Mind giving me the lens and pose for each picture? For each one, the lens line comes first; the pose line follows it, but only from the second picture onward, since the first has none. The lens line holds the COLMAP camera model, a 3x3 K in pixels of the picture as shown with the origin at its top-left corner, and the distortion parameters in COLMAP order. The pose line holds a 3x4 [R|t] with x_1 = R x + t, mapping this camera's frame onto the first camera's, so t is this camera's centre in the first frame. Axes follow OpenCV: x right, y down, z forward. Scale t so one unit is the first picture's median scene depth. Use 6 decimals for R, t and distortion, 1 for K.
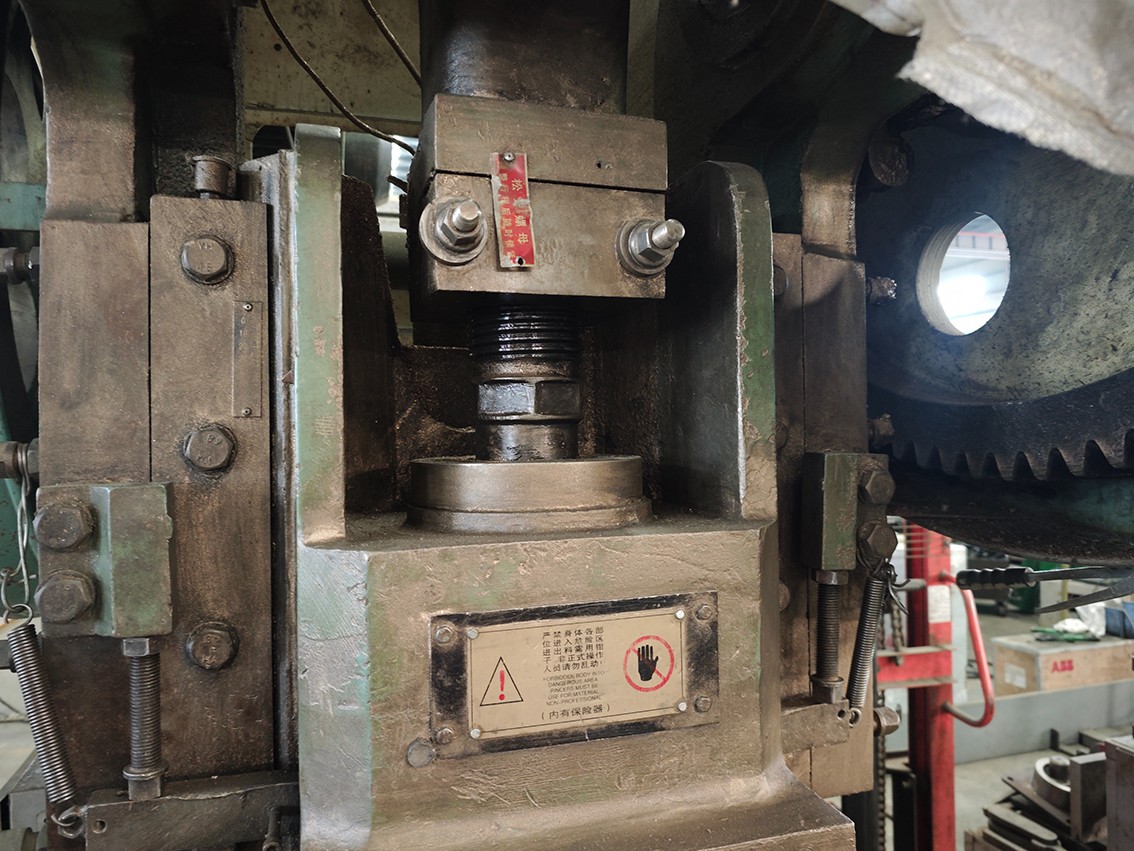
lens RADIAL K [[763.5, 0, 567.0], [0, 763.5, 425.5], [0, 0, 1]] dist [0.000884, -0.036662]
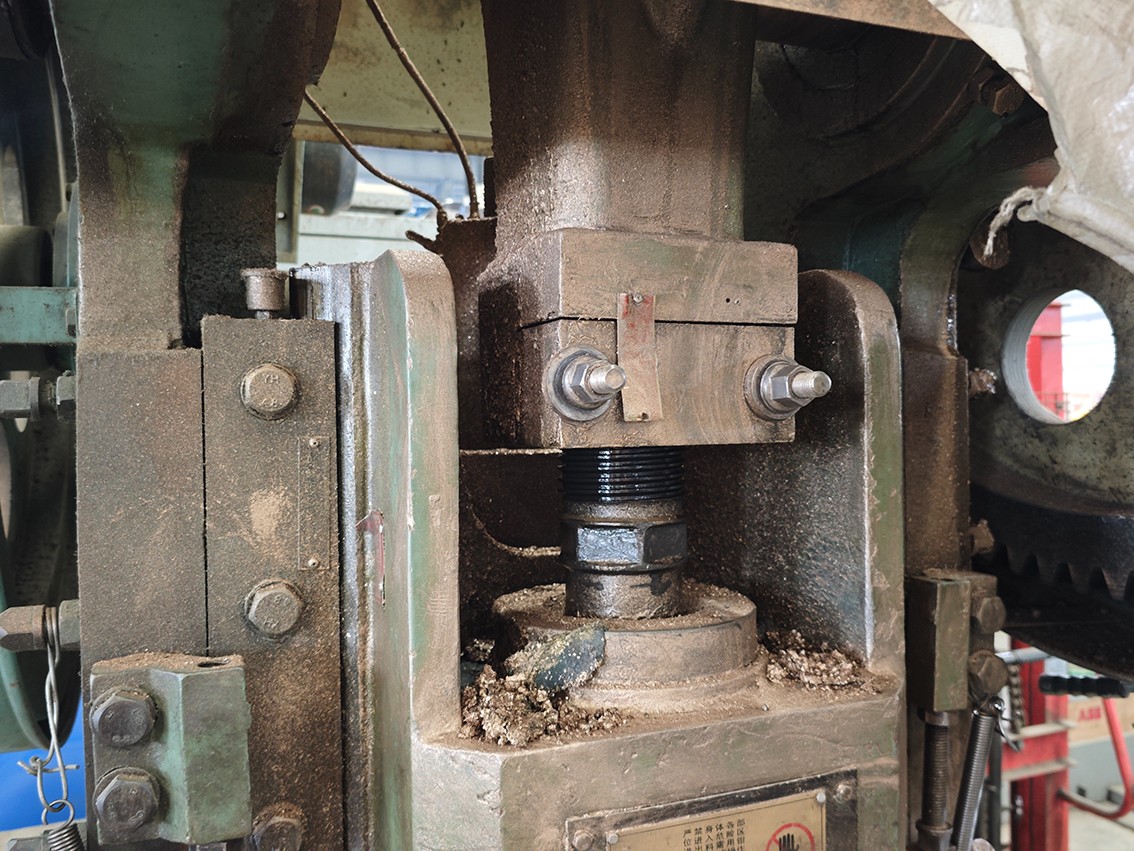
lens RADIAL K [[915.4, 0, 550.6], [0, 915.4, 421.5], [0, 0, 1]] dist [0.018198, -0.073258]
pose [[0.997615, -0.002443, 0.068980, -0.223350], [0.001417, 0.999888, 0.014909, -0.197167], [-0.069008, -0.014776, 0.997507, -0.061345]]
